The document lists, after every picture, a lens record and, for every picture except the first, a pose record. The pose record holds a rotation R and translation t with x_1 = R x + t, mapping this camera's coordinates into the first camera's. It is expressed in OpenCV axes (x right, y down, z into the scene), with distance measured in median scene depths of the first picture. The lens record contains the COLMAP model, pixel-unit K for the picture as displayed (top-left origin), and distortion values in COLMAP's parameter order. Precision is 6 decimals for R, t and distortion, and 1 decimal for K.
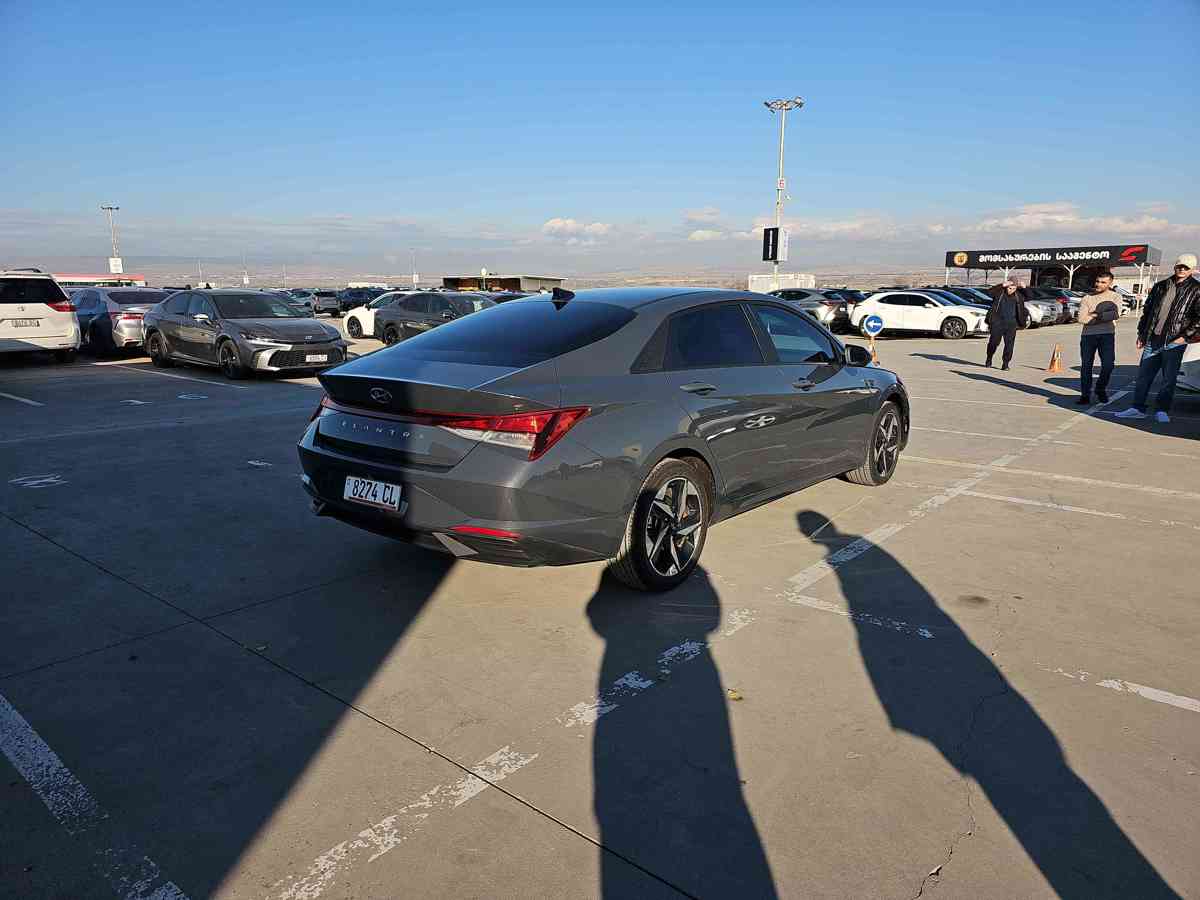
lens RADIAL K [[789.8, 0, 600.0], [0, 789.8, 450.0], [0, 0, 1]] dist [0.067686, -0.058947]
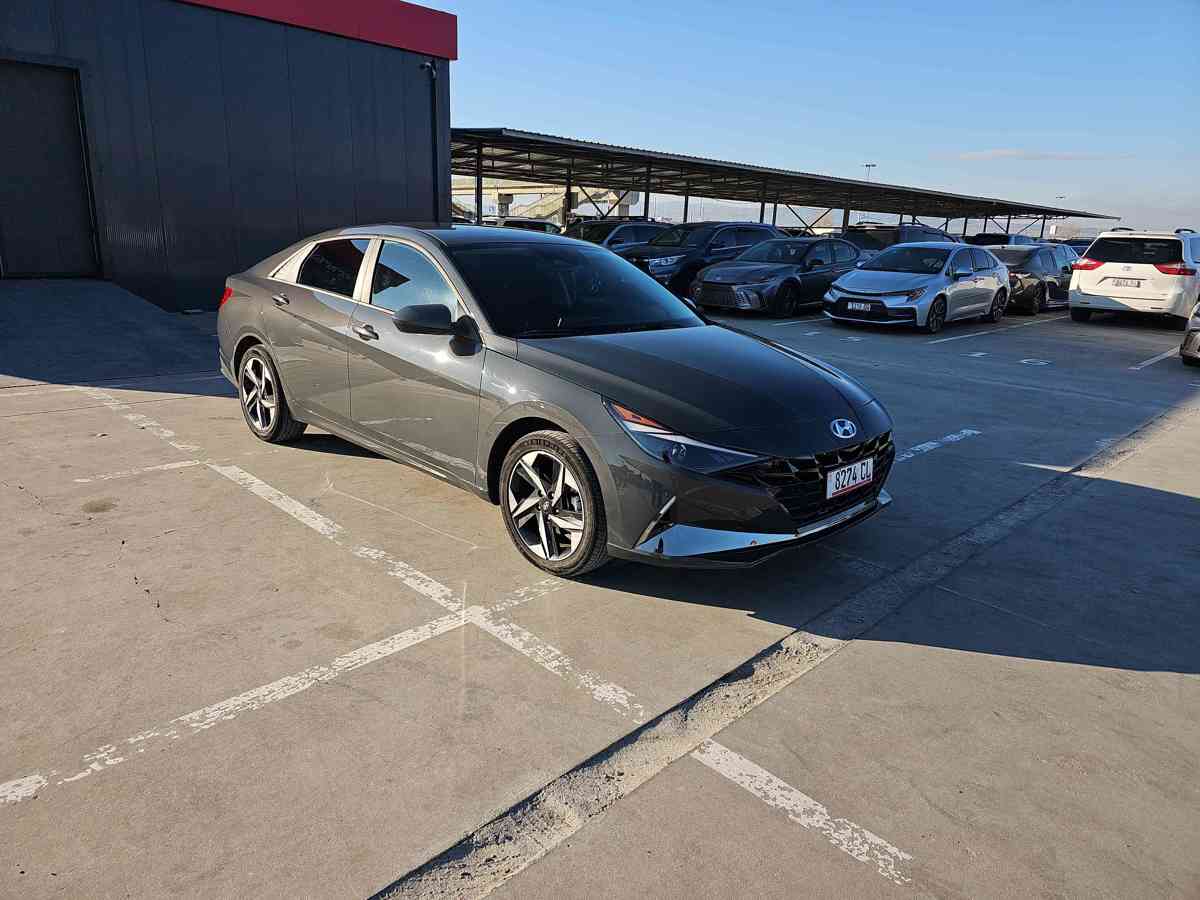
lens RADIAL K [[783.6, 0, 600.5], [0, 783.6, 436.2], [0, 0, 1]] dist [0.085787, -0.094197]
pose [[-0.081314, 0.251201, -0.964513, 0.908131], [-0.232048, 0.936354, 0.263430, -0.218526], [0.969300, 0.245234, -0.017848, 1.049161]]
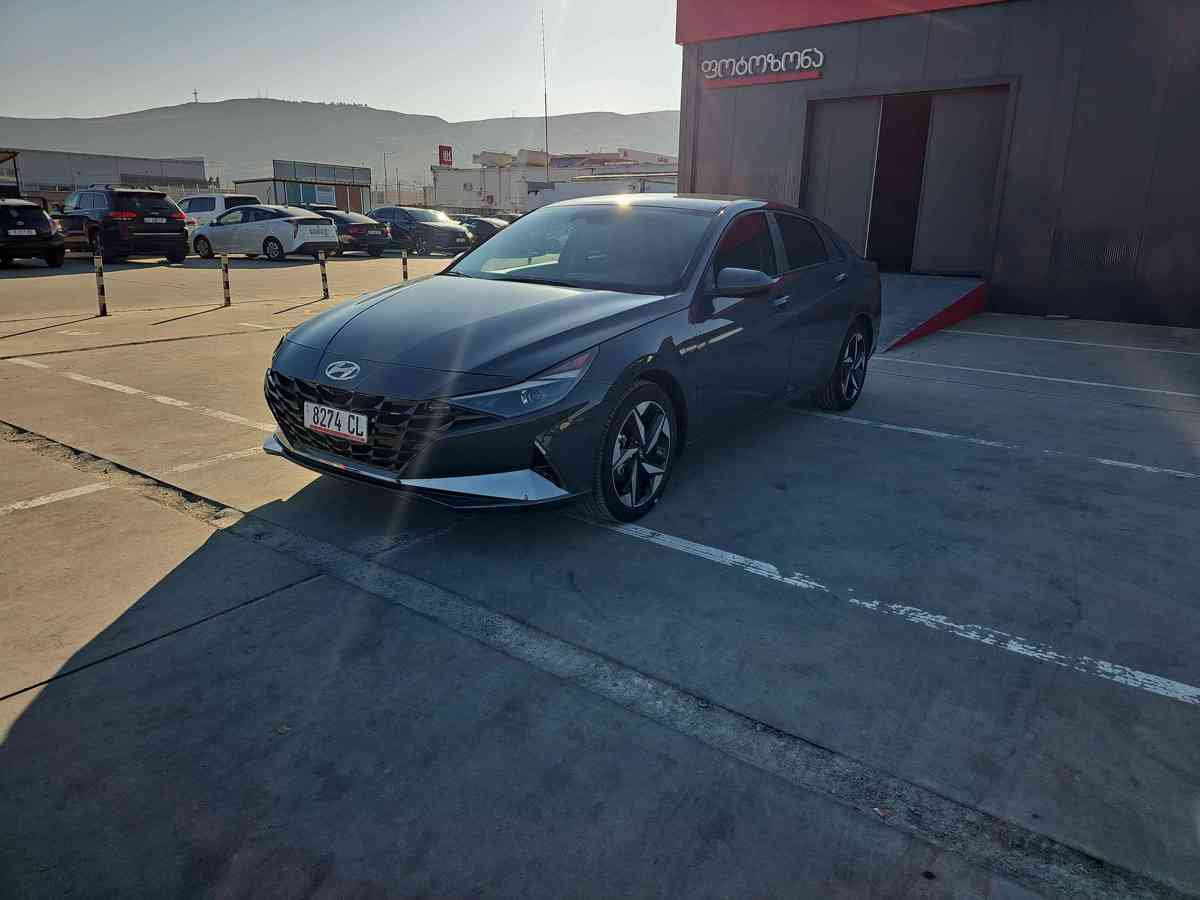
lens RADIAL K [[783.6, 0, 600.5], [0, 783.6, 436.2], [0, 0, 1]] dist [0.085787, -0.094197]
pose [[-0.997206, 0.007591, -0.074310, 0.205548], [-0.026290, 0.895505, 0.444275, -0.320928], [0.069918, 0.444988, -0.892803, 1.728272]]
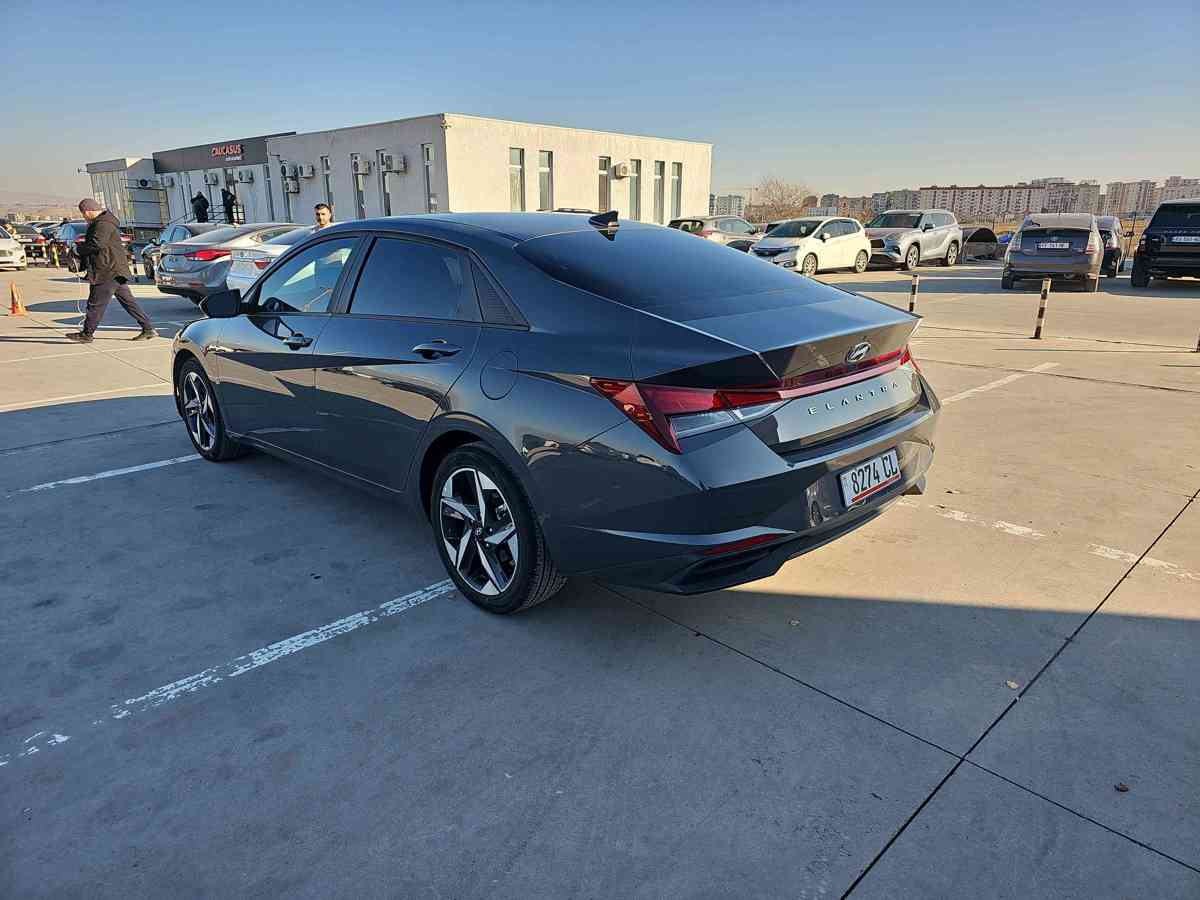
lens RADIAL K [[789.8, 0, 600.0], [0, 789.8, 450.0], [0, 0, 1]] dist [0.067686, -0.058947]
pose [[0.098582, -0.270785, 0.957579, -0.634608], [0.196934, 0.948544, 0.247955, -0.130854], [-0.975448, 0.164136, 0.146836, 0.685625]]
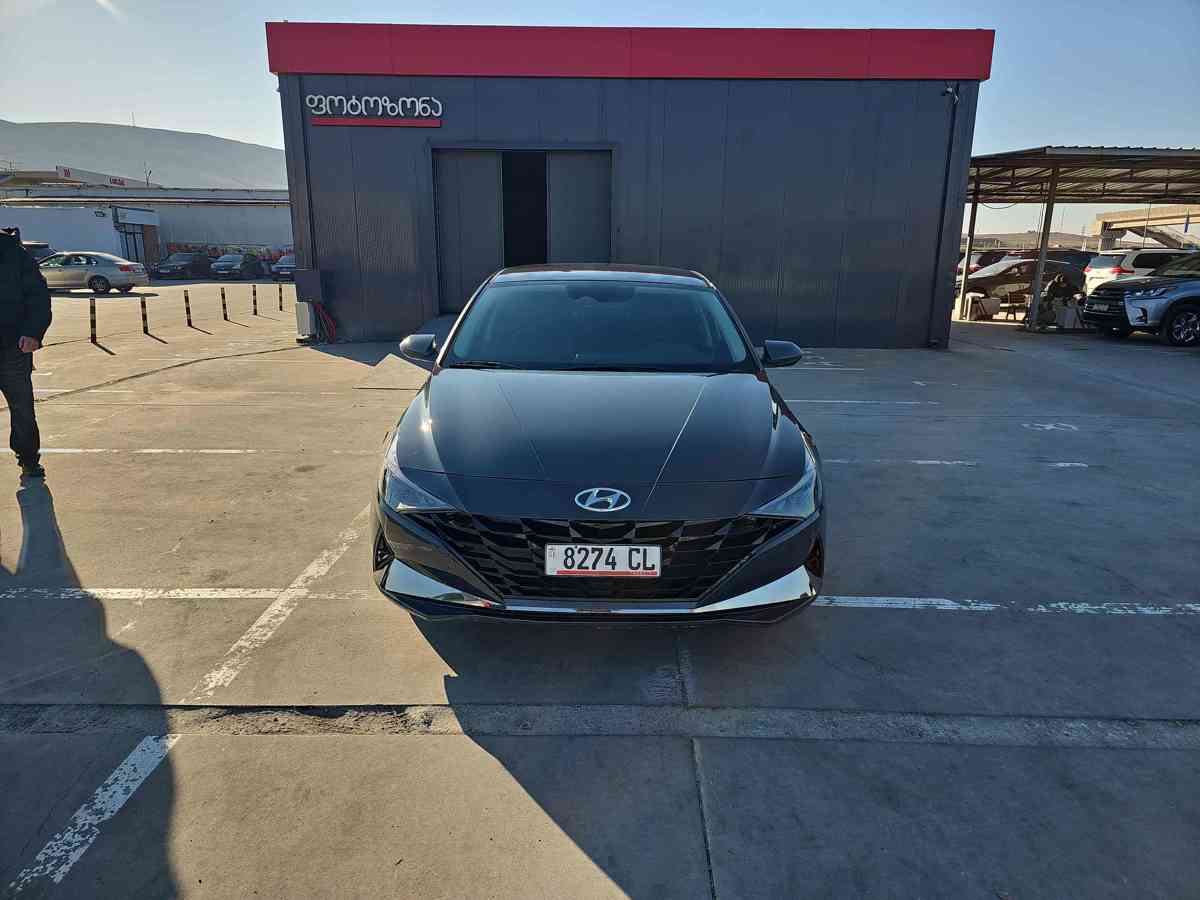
lens RADIAL K [[789.8, 0, 600.0], [0, 789.8, 450.0], [0, 0, 1]] dist [0.067686, -0.058947]
pose [[-0.766899, 0.147607, -0.624562, 0.629749], [-0.129900, 0.917344, 0.376306, -0.315509], [0.628483, 0.369720, -0.684336, 1.514296]]
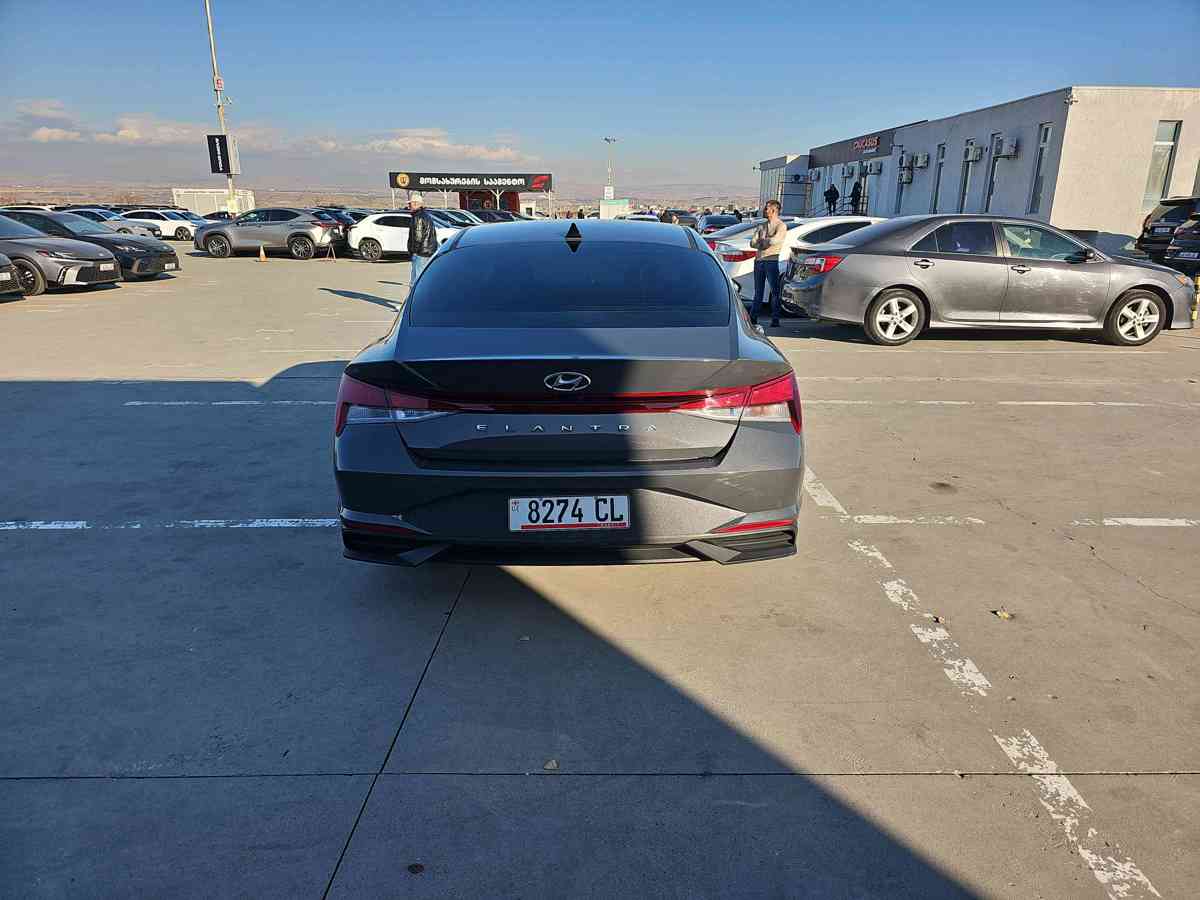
lens RADIAL K [[789.8, 0, 600.0], [0, 789.8, 450.0], [0, 0, 1]] dist [0.067686, -0.058947]
pose [[0.767300, -0.179727, 0.615588, -0.426435], [0.119897, 0.983203, 0.137610, -0.061386], [-0.629981, -0.031781, 0.775960, 0.246277]]
